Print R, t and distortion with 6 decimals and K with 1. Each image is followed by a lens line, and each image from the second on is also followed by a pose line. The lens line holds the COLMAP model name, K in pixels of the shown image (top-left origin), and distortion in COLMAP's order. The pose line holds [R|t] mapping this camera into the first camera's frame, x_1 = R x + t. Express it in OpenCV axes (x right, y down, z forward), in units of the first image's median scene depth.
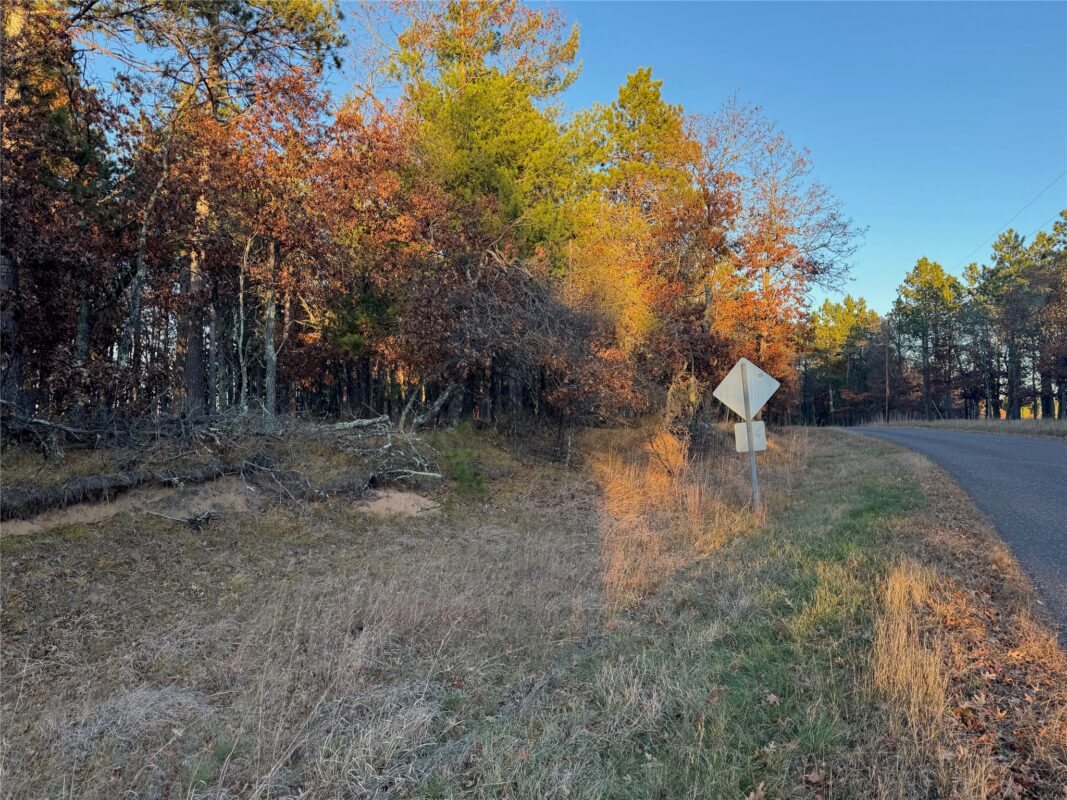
lens RADIAL K [[742.1, 0, 534.1], [0, 742.1, 392.4], [0, 0, 1]] dist [0.085381, -0.103570]
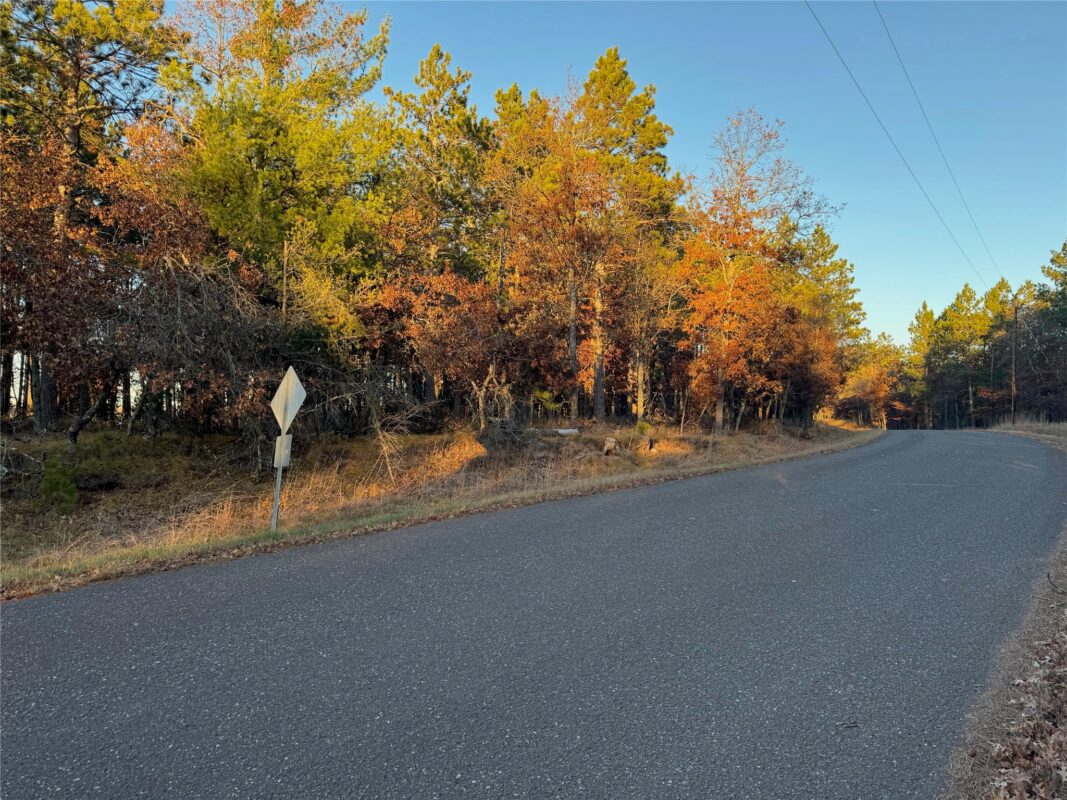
lens RADIAL K [[742.1, 0, 534.1], [0, 742.1, 392.4], [0, 0, 1]] dist [0.085381, -0.103570]
pose [[0.973065, -0.000153, -0.230532, 0.117104], [0.001225, 0.999989, 0.004504, -0.001903], [0.230528, -0.004665, 0.973054, 0.022772]]
